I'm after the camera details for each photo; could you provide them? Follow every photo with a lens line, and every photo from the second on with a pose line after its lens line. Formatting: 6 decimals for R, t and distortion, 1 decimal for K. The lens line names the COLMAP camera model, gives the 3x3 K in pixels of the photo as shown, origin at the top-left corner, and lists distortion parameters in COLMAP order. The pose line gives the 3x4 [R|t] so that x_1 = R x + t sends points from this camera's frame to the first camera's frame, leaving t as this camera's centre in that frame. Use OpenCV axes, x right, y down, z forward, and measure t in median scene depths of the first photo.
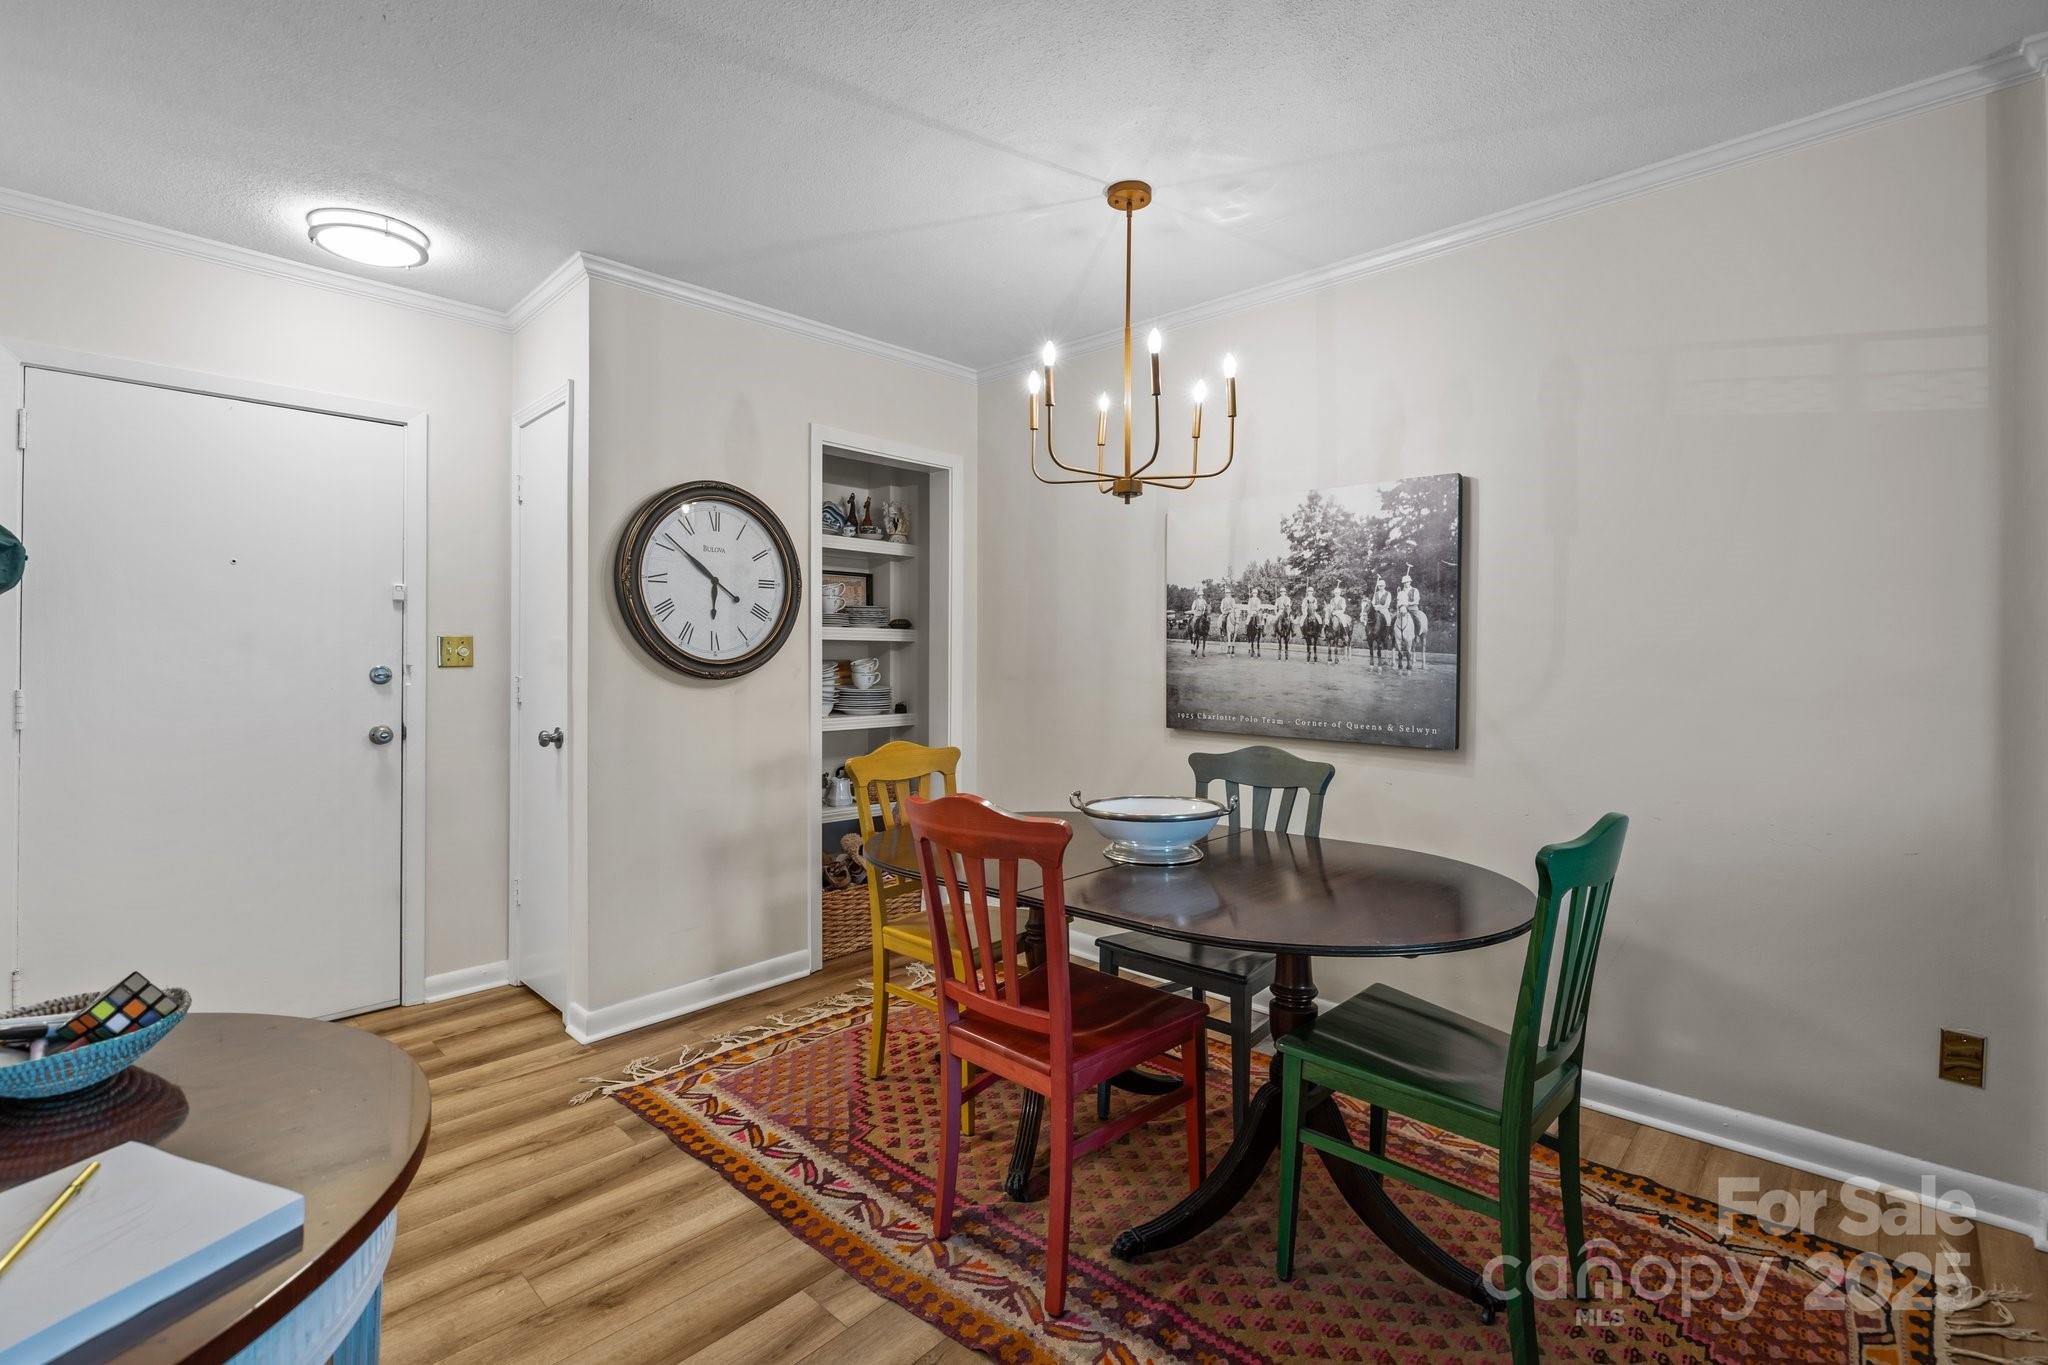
lens RADIAL K [[924.6, 0, 1005.7], [0, 924.6, 651.4], [0, 0, 1]] dist [0.002782, -0.000409]
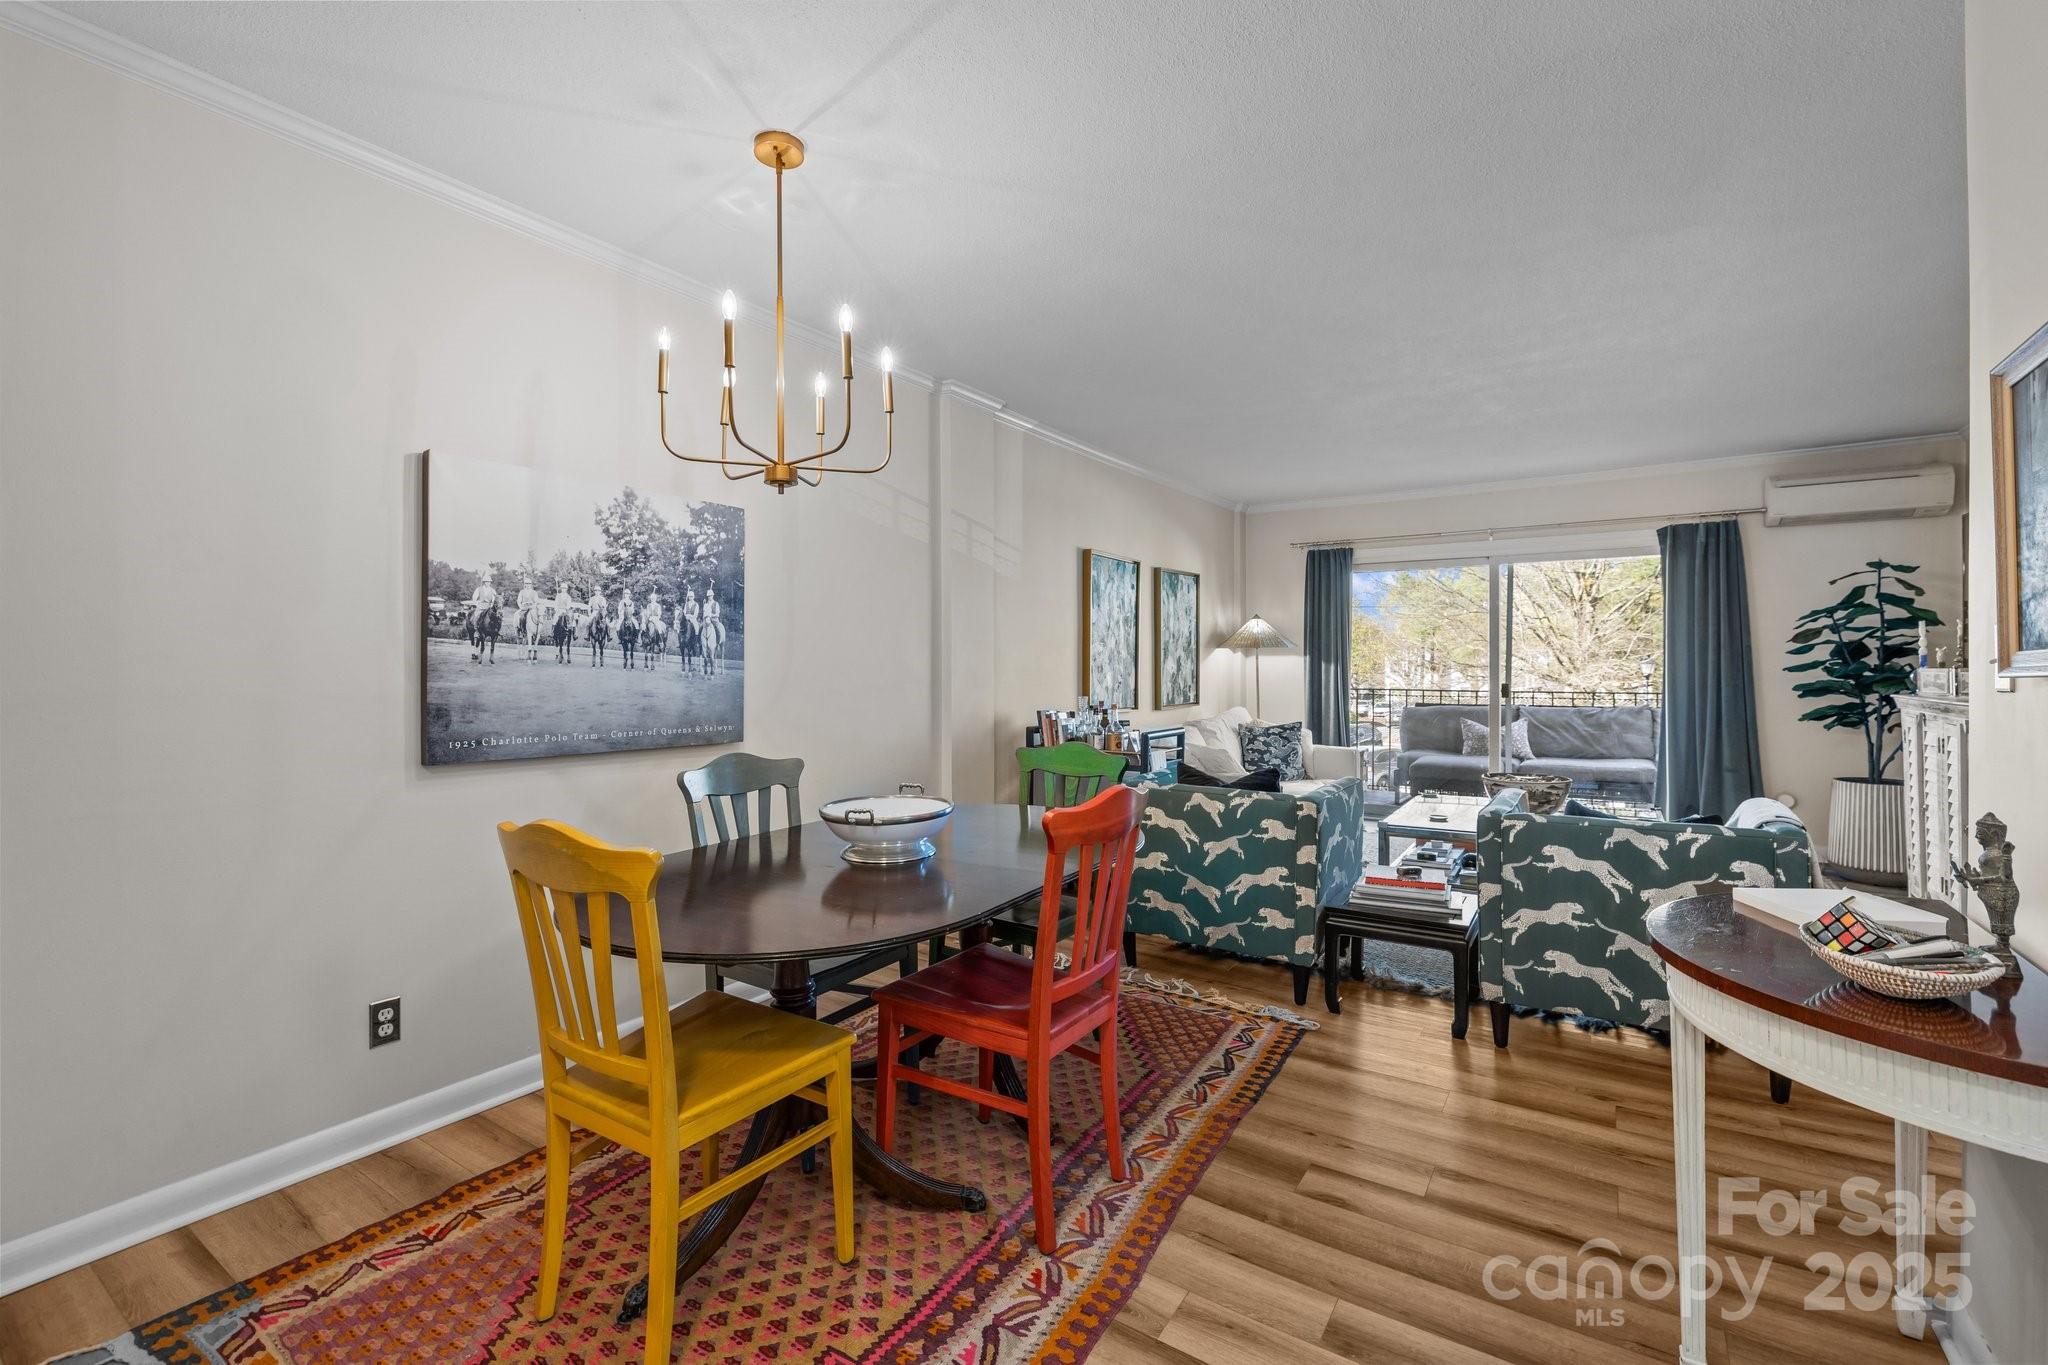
lens RADIAL K [[902.5, 0, 1010.6], [0, 902.5, 669.1], [0, 0, 1]] dist [-0.015683, 0.004060]
pose [[-0.182851, -0.009630, 0.983094, -0.642944], [-0.007442, 0.999937, 0.008411, 0.001069], [-0.983113, -0.005778, -0.182911, 0.783038]]
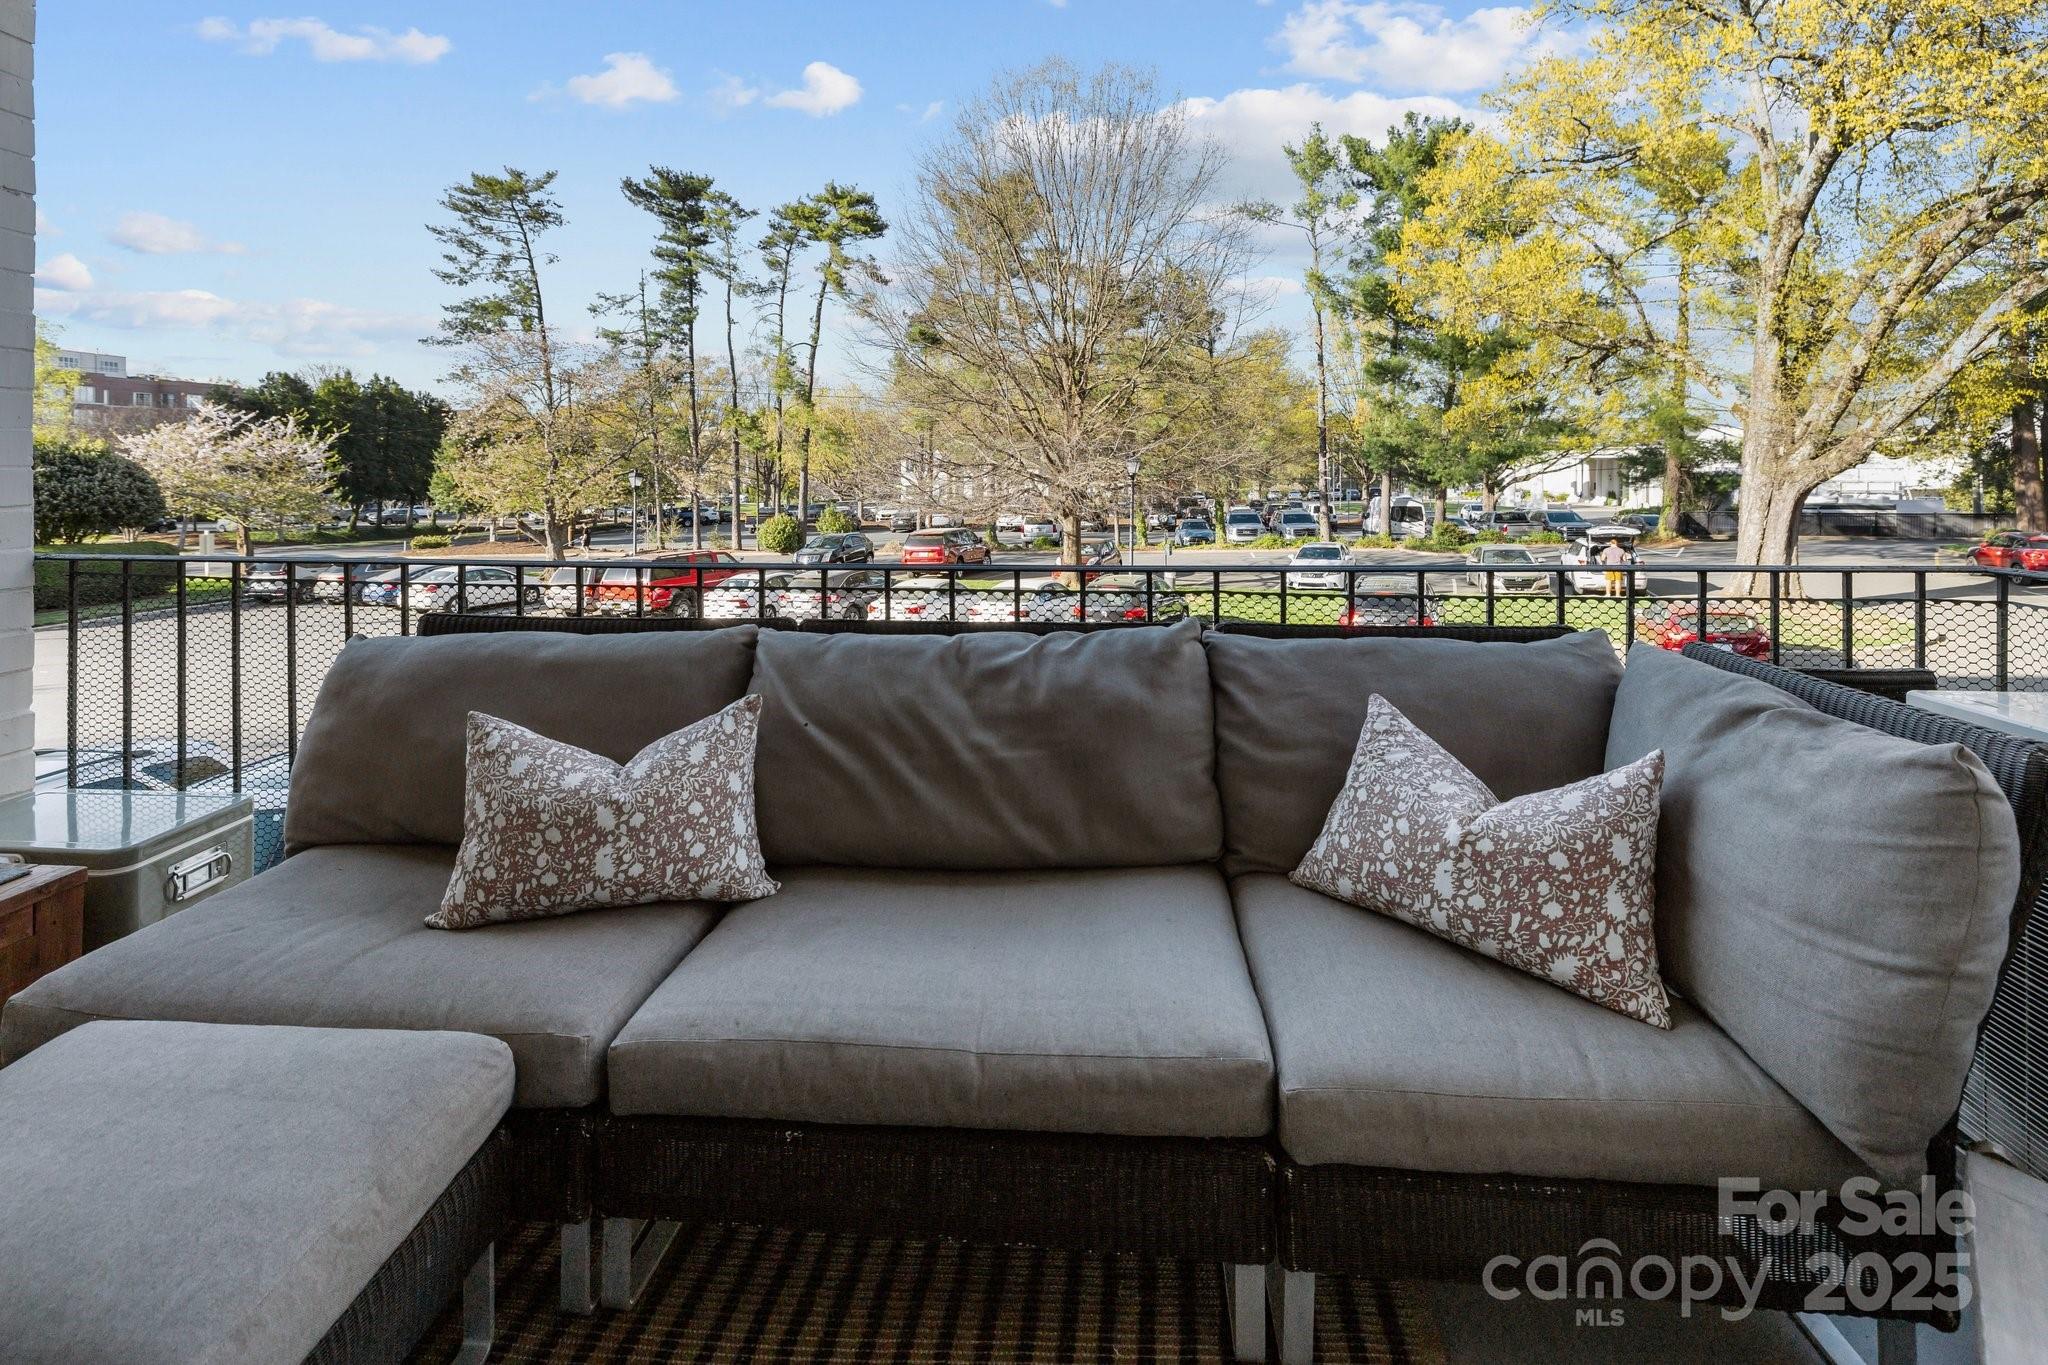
lens RADIAL K [[979.0, 0, 1016.3], [0, 979.0, 459.5], [0, 0, 1]] dist [0.005202, 0.000221]
pose [[-0.634557, -0.001739, 0.772874, 1.014768], [-0.007747, 0.999962, -0.004111, -0.003355], [-0.772837, -0.008596, -0.634546, -0.868650]]
